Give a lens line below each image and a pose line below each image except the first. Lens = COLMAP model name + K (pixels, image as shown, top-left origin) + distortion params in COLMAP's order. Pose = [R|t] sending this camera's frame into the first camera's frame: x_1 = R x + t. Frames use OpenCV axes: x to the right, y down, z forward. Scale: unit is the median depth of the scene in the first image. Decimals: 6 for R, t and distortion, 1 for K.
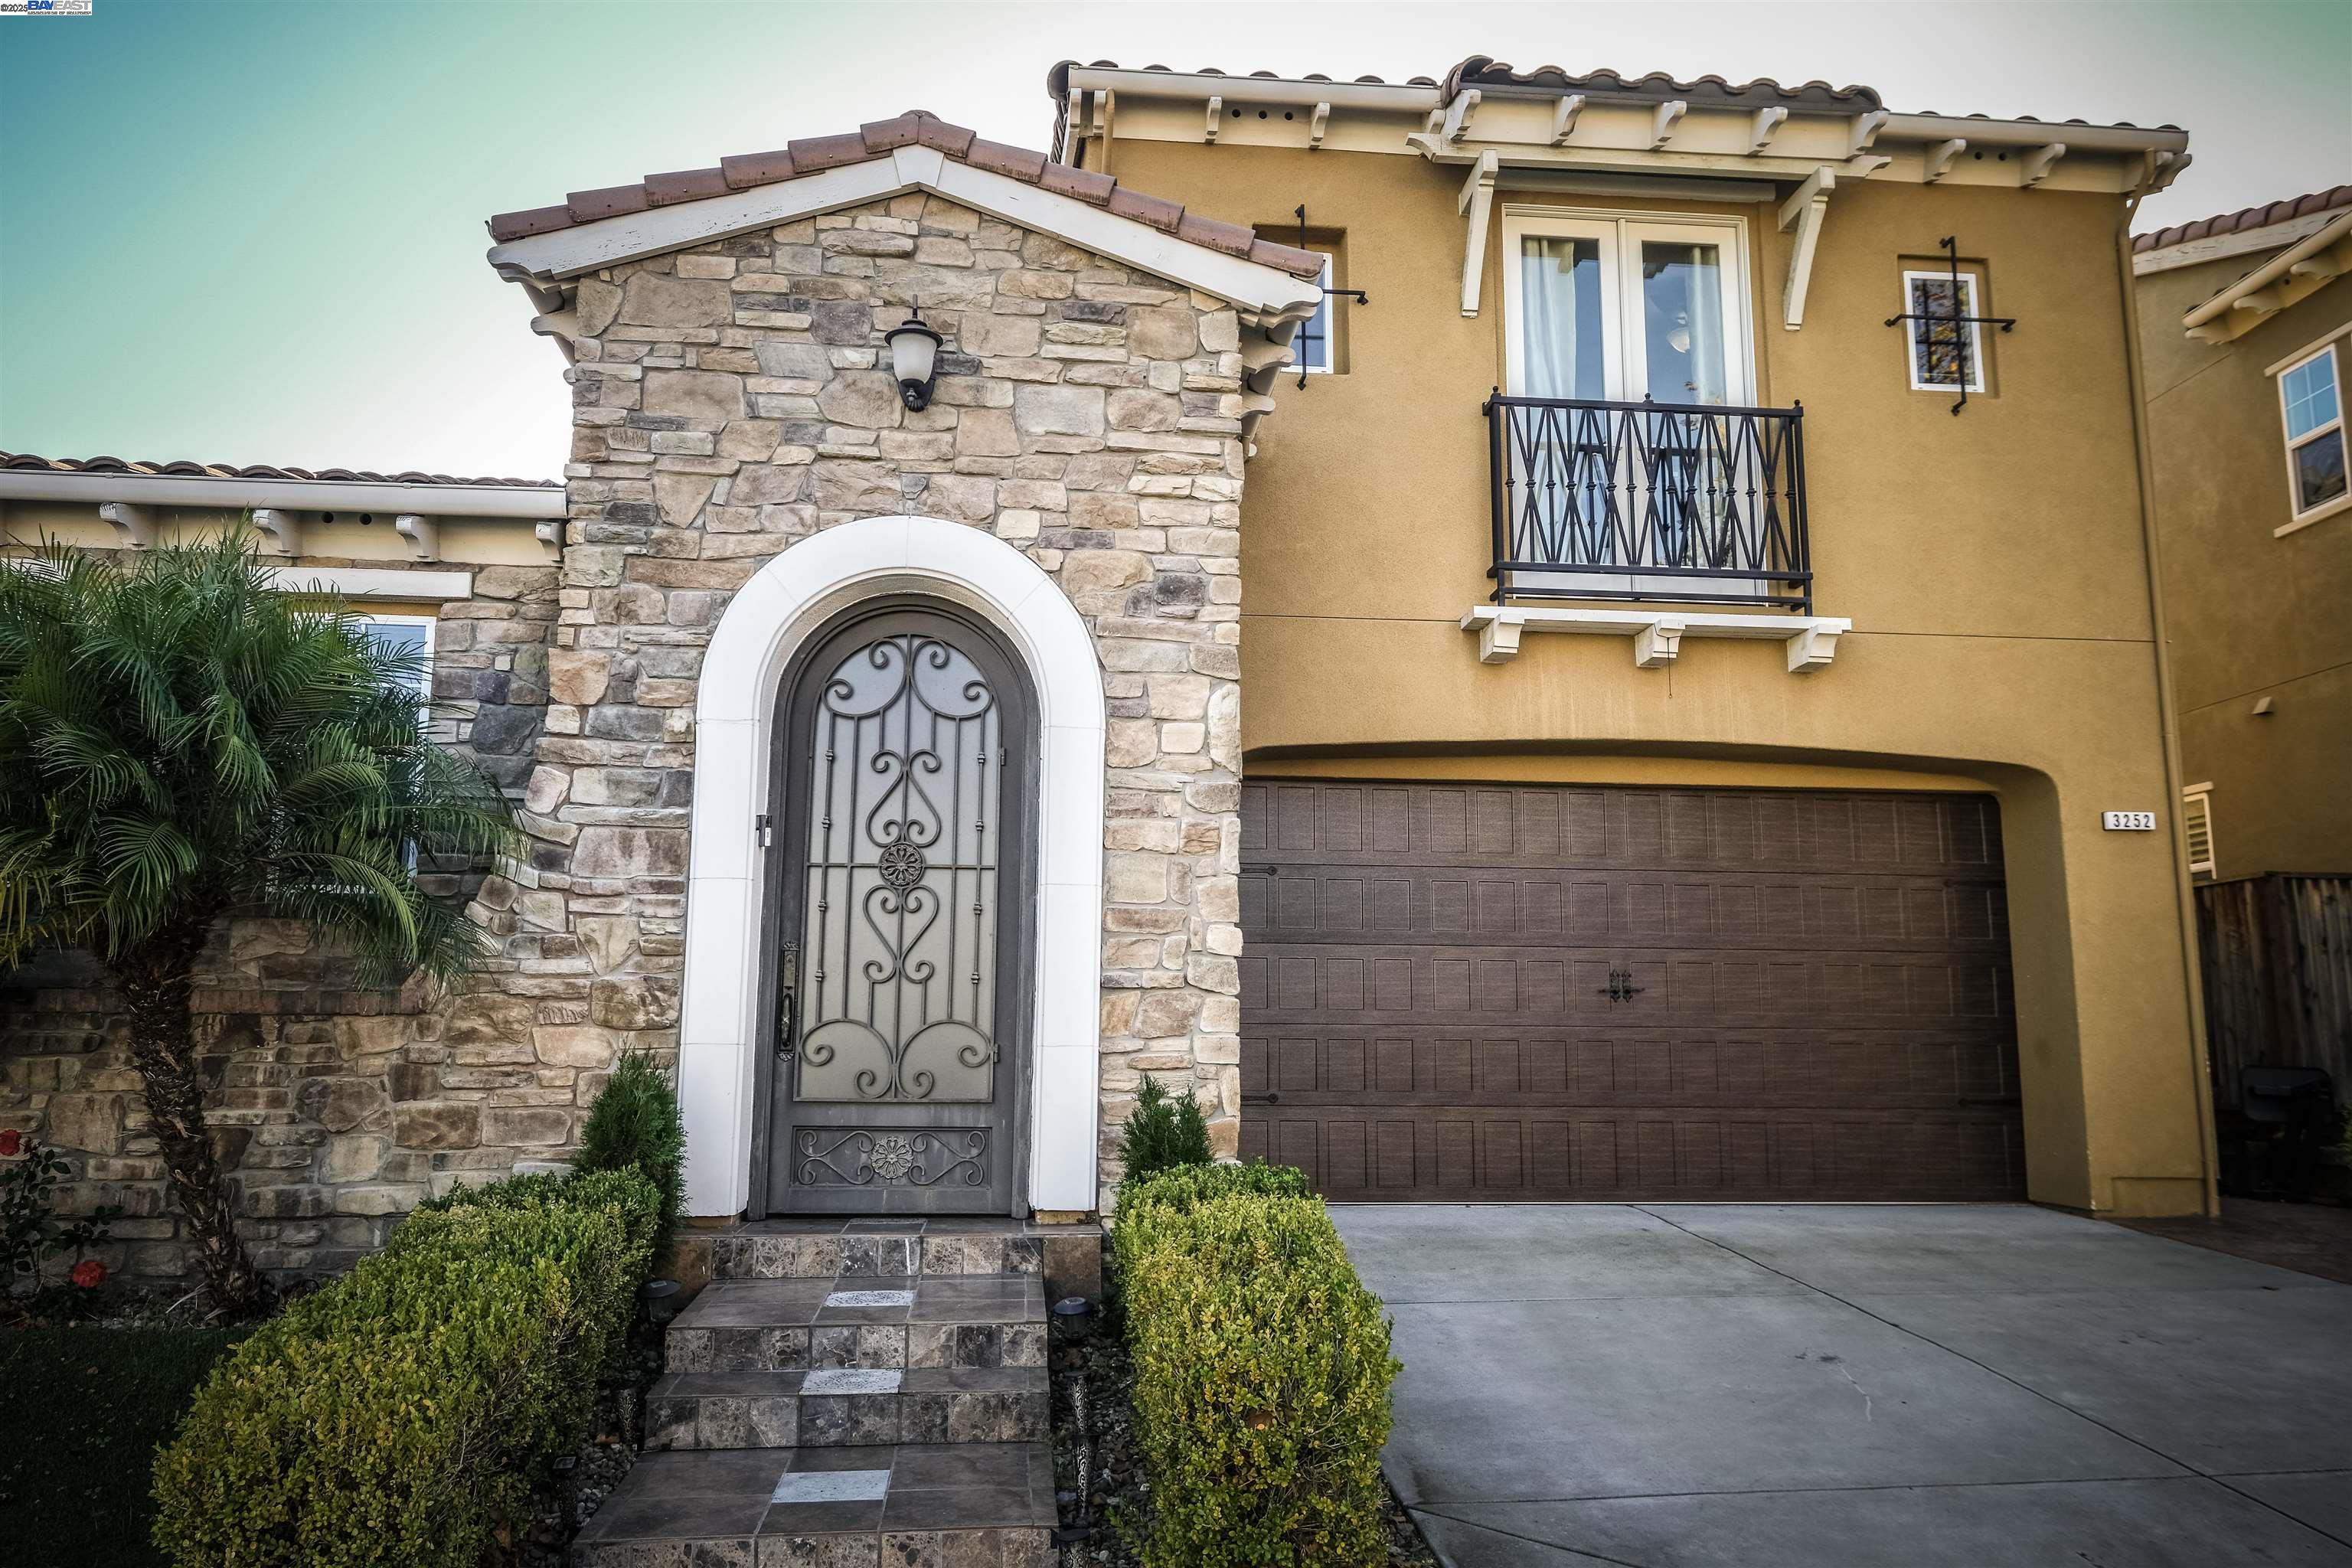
lens RADIAL K [[1682.4, 0, 1170.6], [0, 1682.4, 769.8], [0, 0, 1]] dist [0.000435, 0.004712]
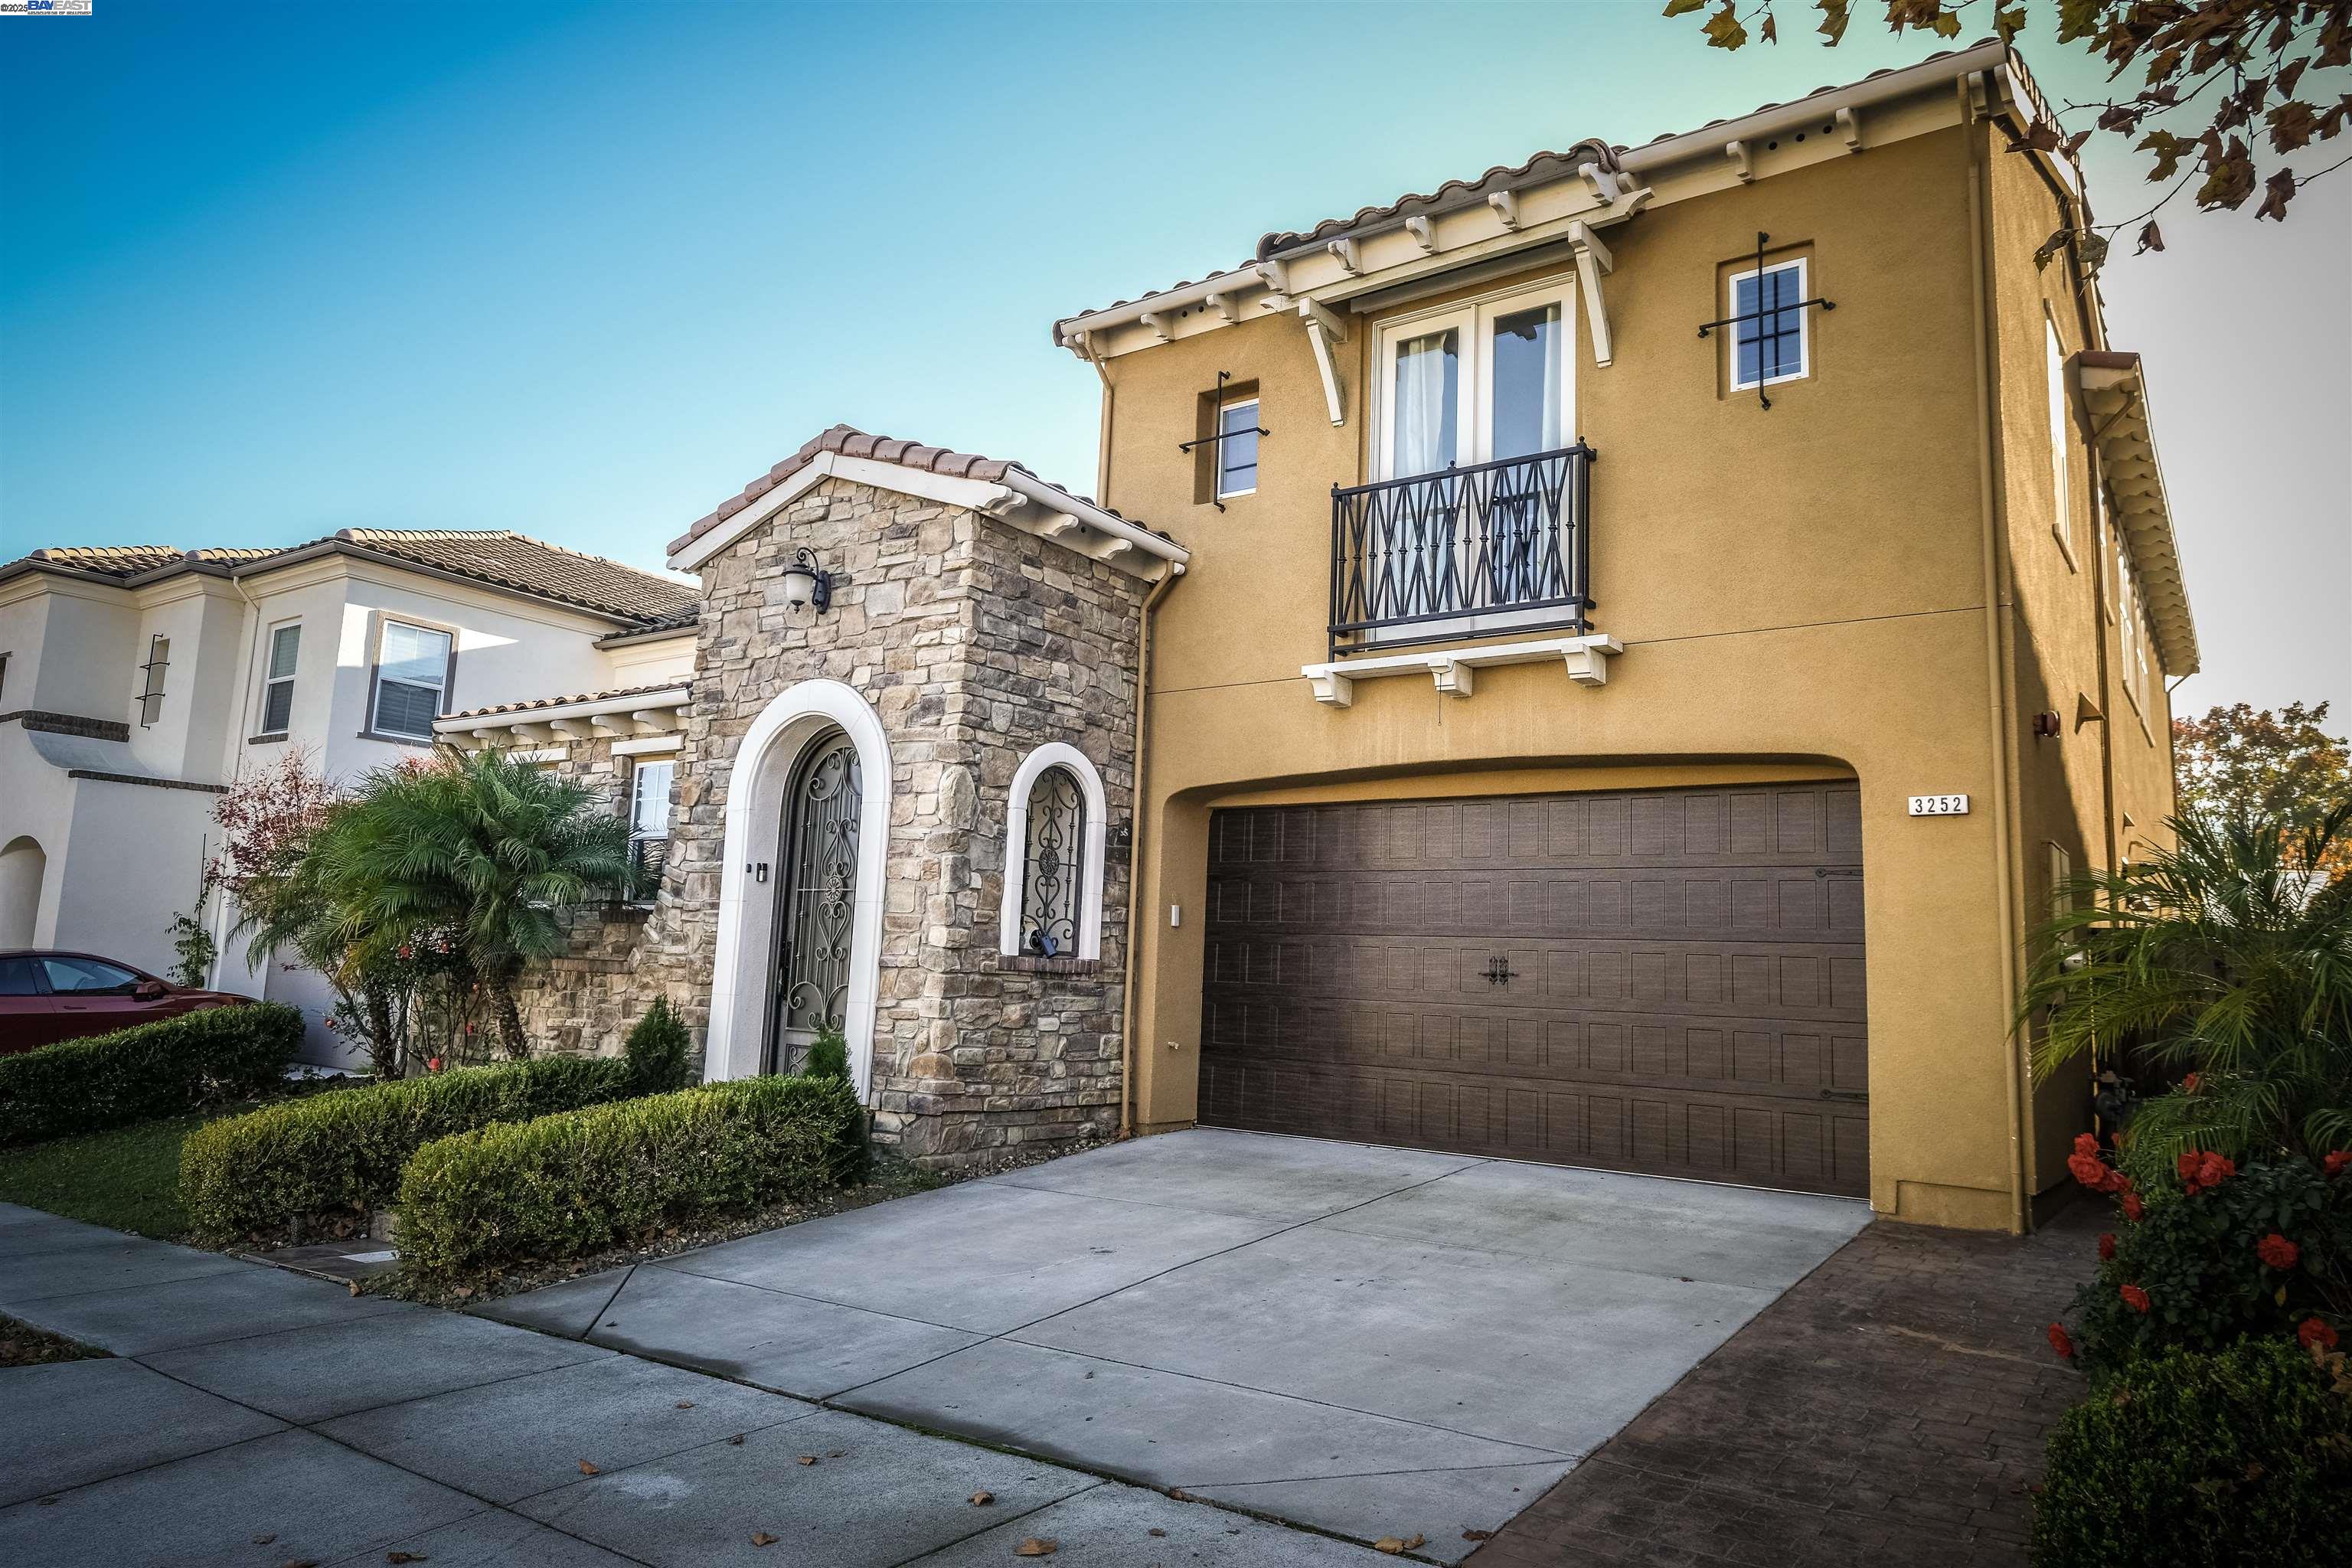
lens RADIAL K [[1451.5, 0, 1176.6], [0, 1451.5, 768.8], [0, 0, 1]] dist [0.002844, 0.000331]
pose [[0.755006, -0.070729, -0.651892, 1.011721], [0.074261, 0.996992, -0.022164, -0.004761], [0.651499, -0.031676, 0.757988, 0.141601]]
